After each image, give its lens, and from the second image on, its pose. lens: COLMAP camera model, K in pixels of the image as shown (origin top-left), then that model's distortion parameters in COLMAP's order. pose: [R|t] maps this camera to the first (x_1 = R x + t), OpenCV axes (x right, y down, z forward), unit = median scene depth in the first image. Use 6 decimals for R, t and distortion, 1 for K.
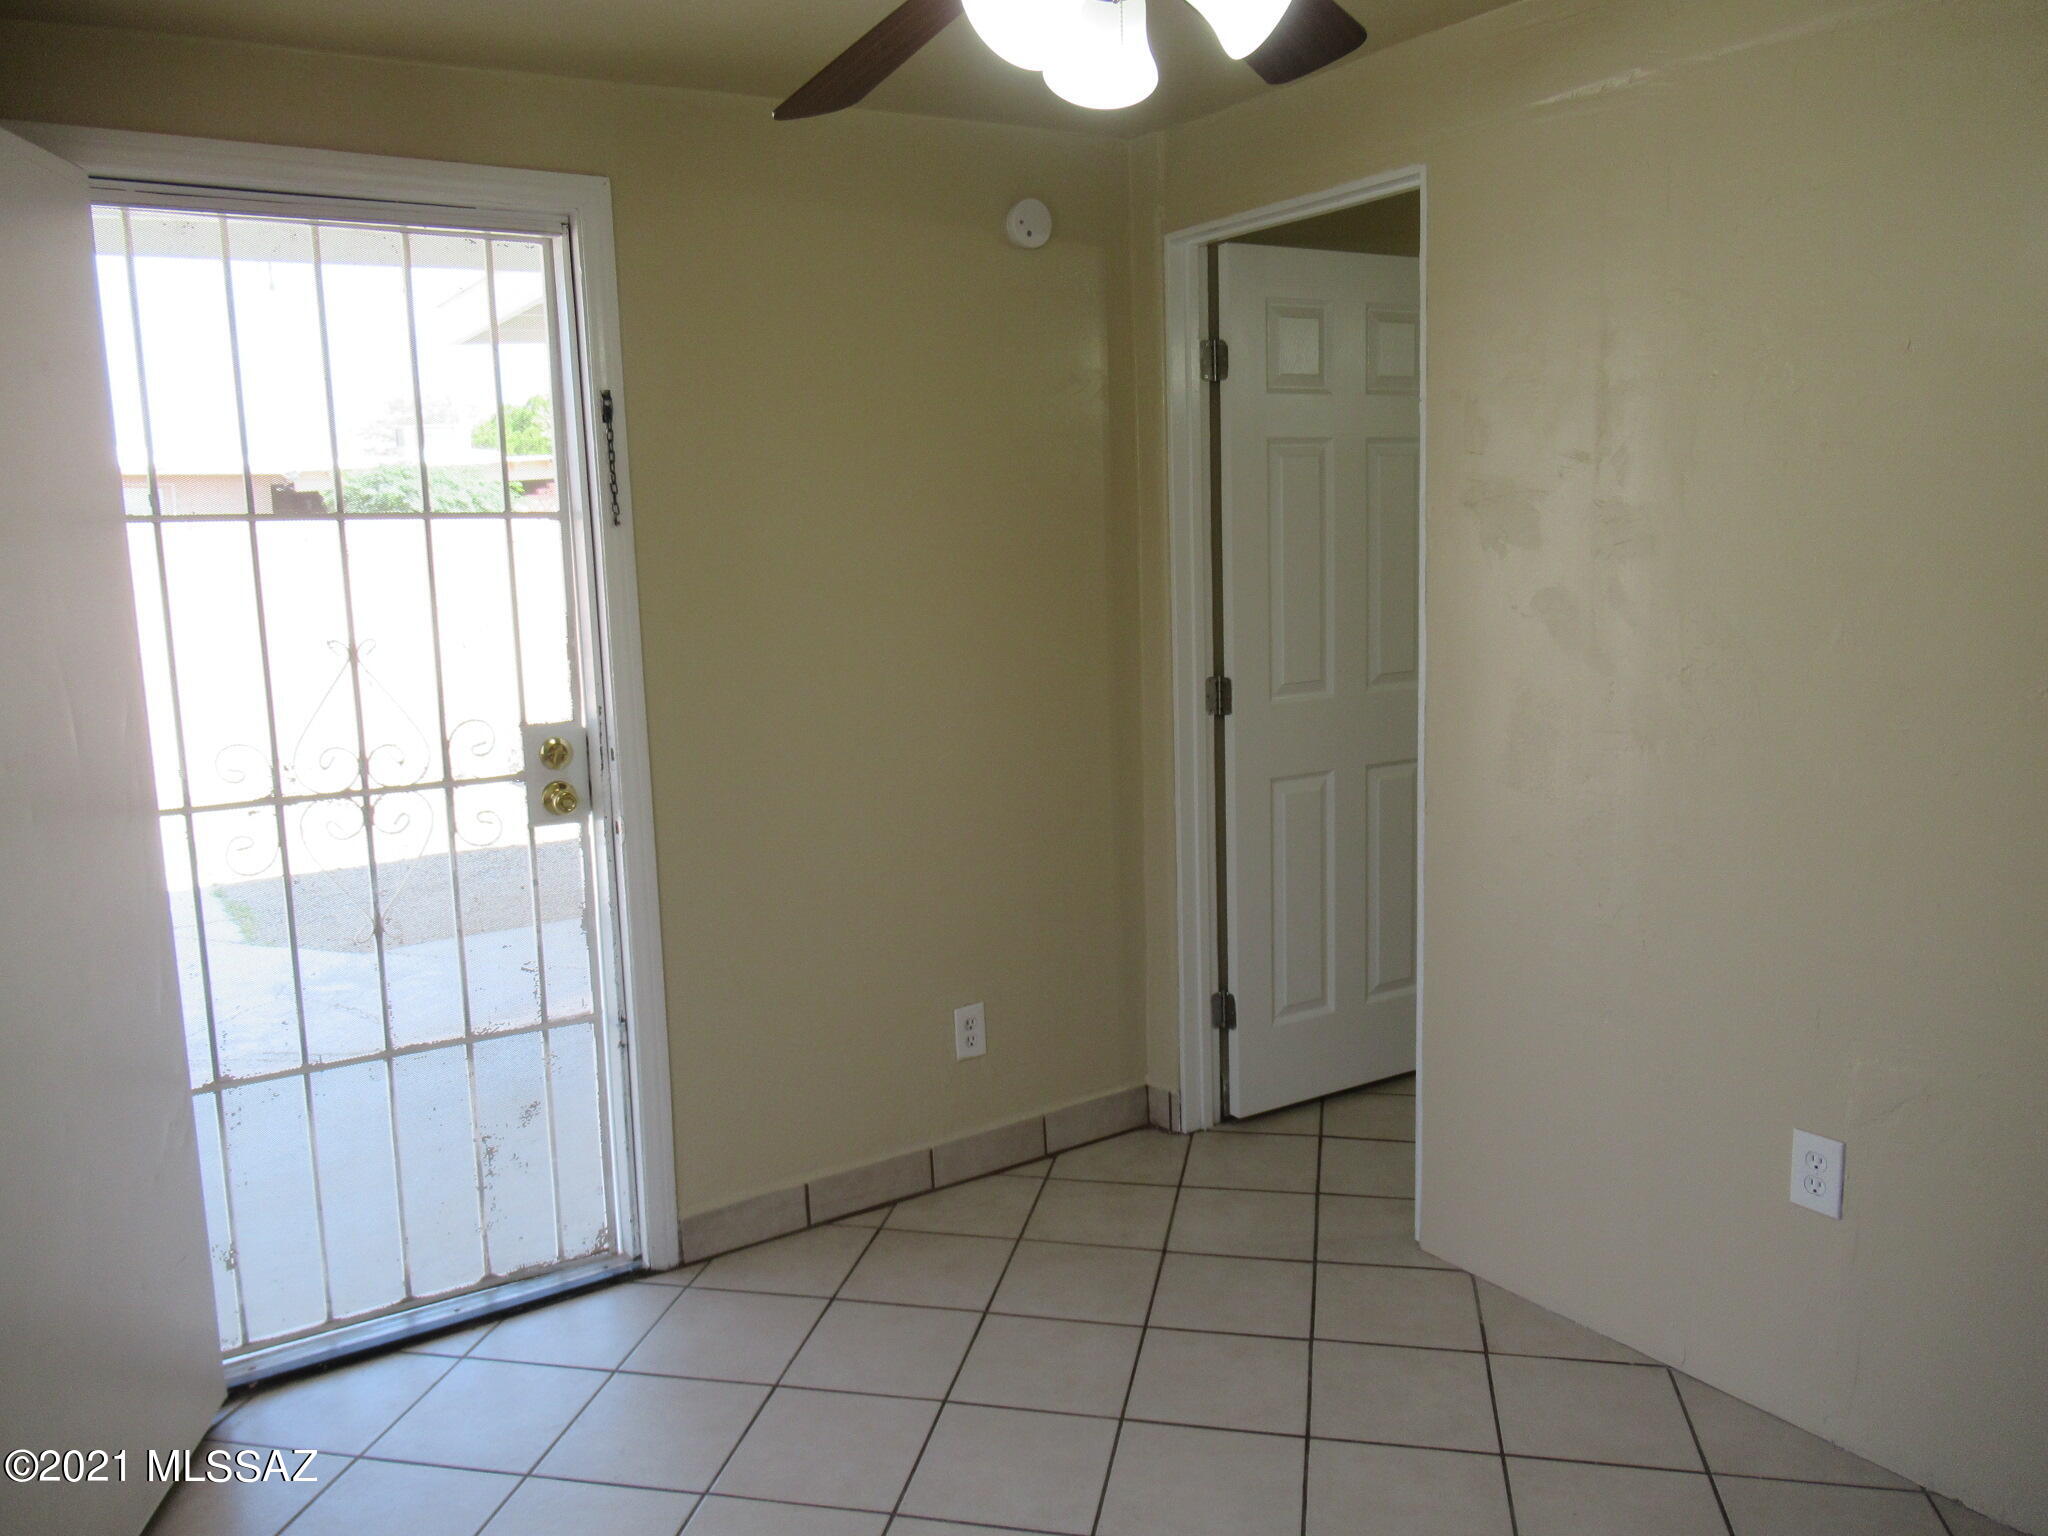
lens RADIAL K [[1542.3, 0, 1023.7], [0, 1542.3, 770.6], [0, 0, 1]] dist [-0.002400, 0.003314]
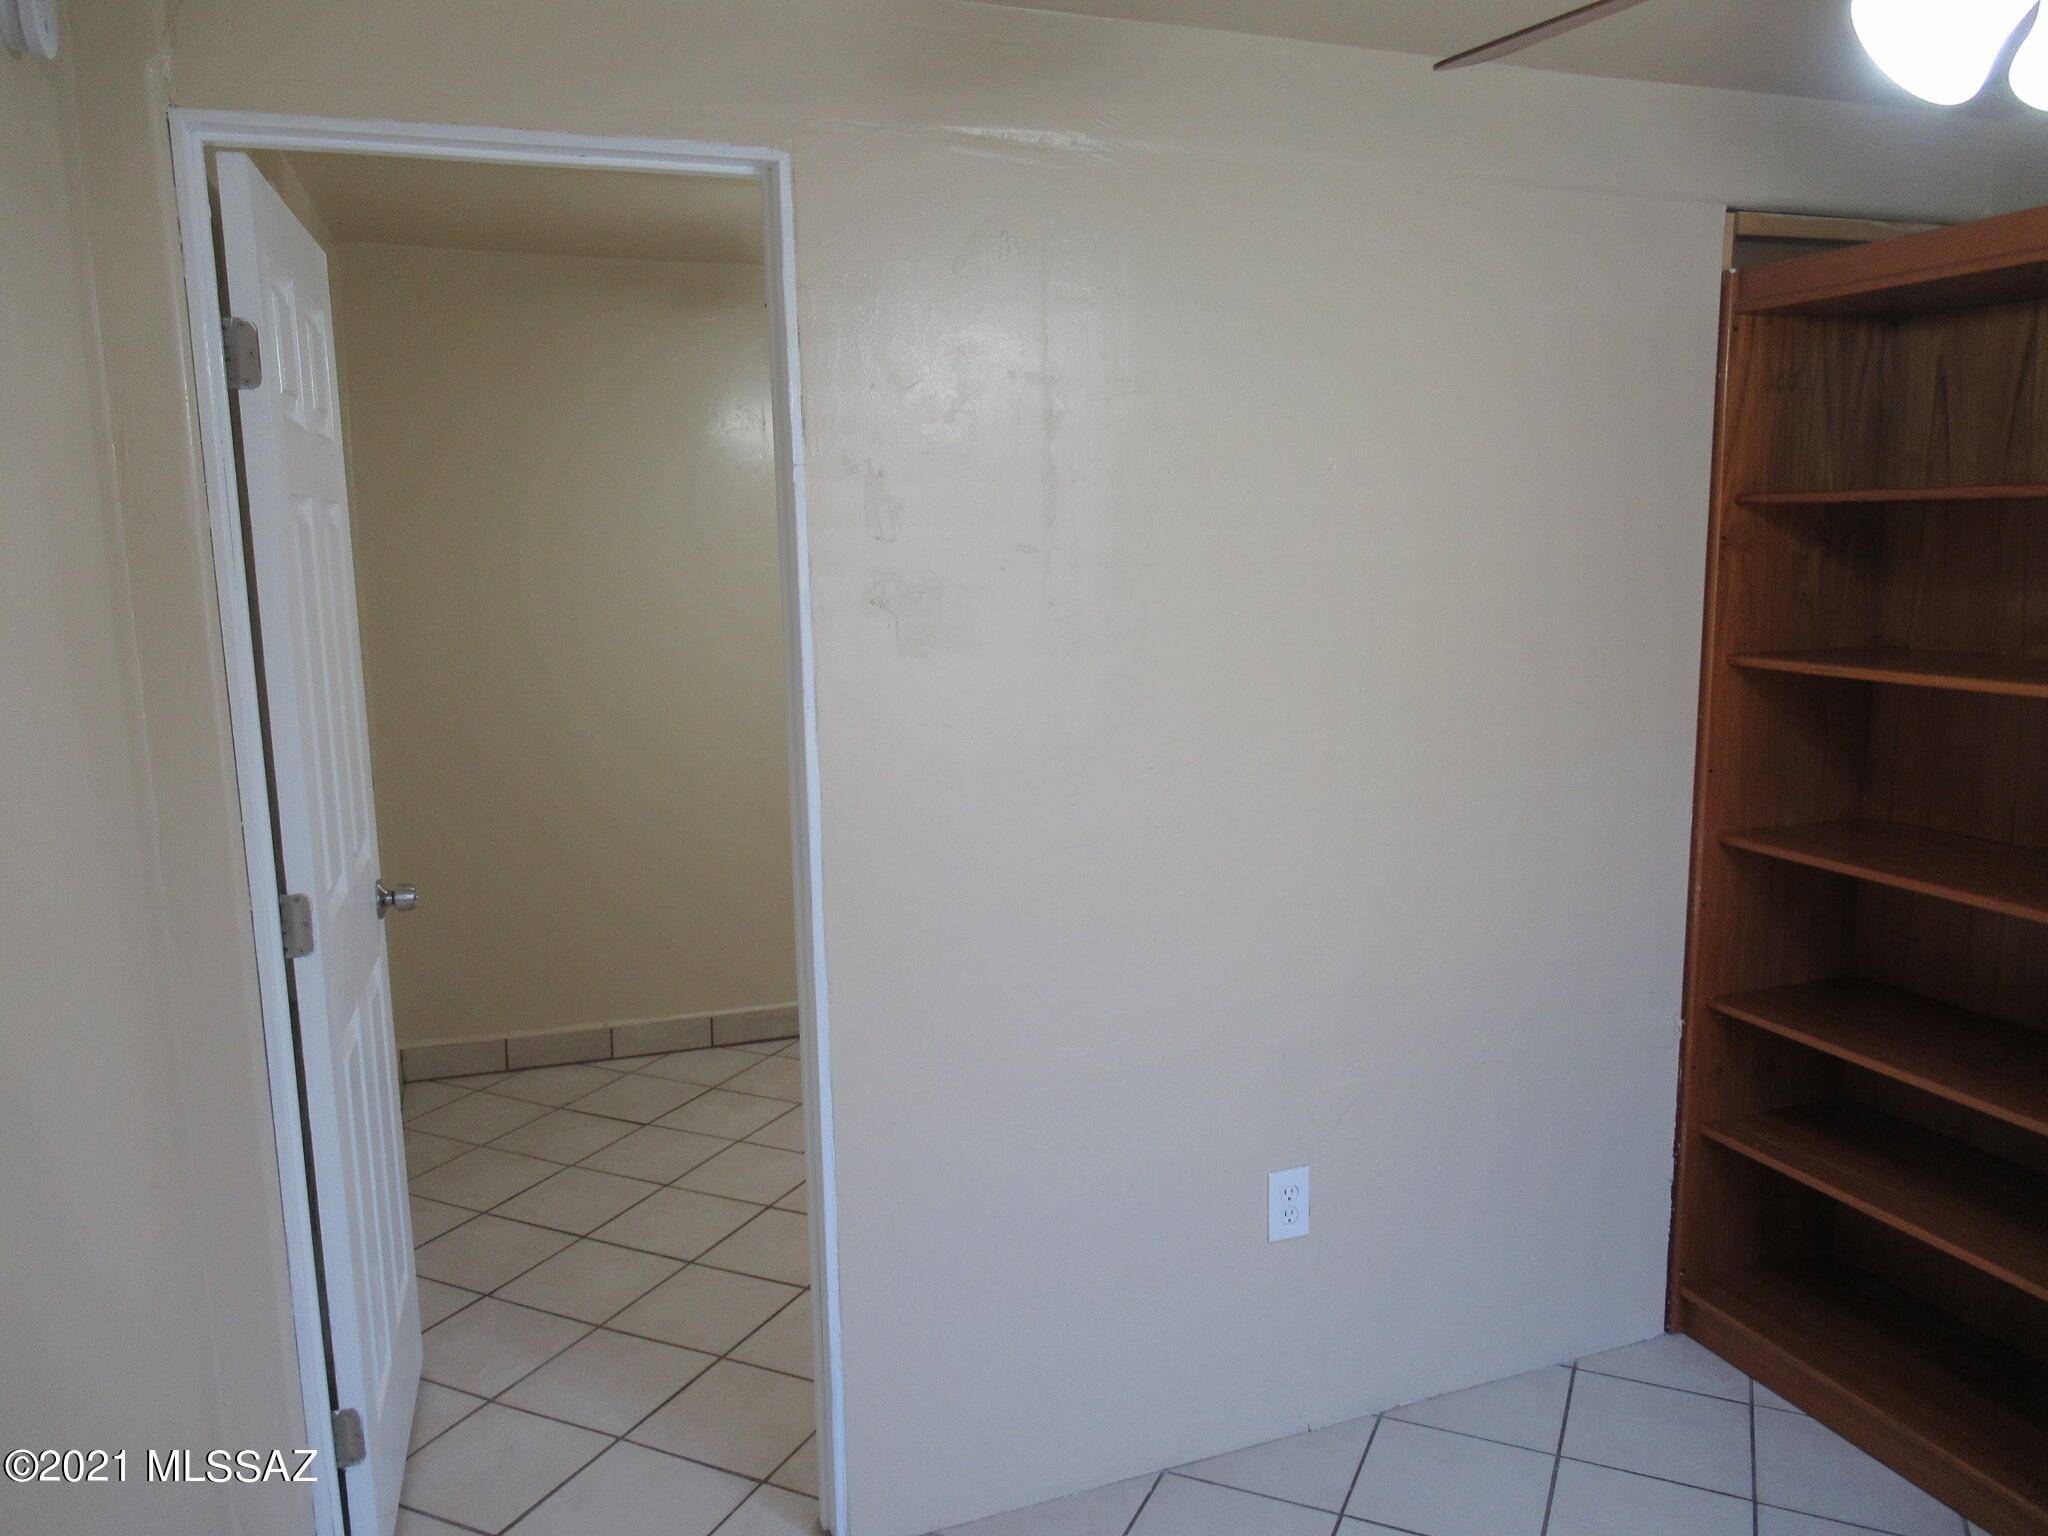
lens RADIAL K [[1542.3, 0, 1021.0], [0, 1542.3, 768.0], [0, 0, 1]] dist [-0.002400, 0.003314]
pose [[0.225734, -0.122821, 0.966416, -0.524074], [0.162926, 0.982809, 0.086848, -0.161680], [-0.960468, 0.137849, 0.241864, 0.829127]]
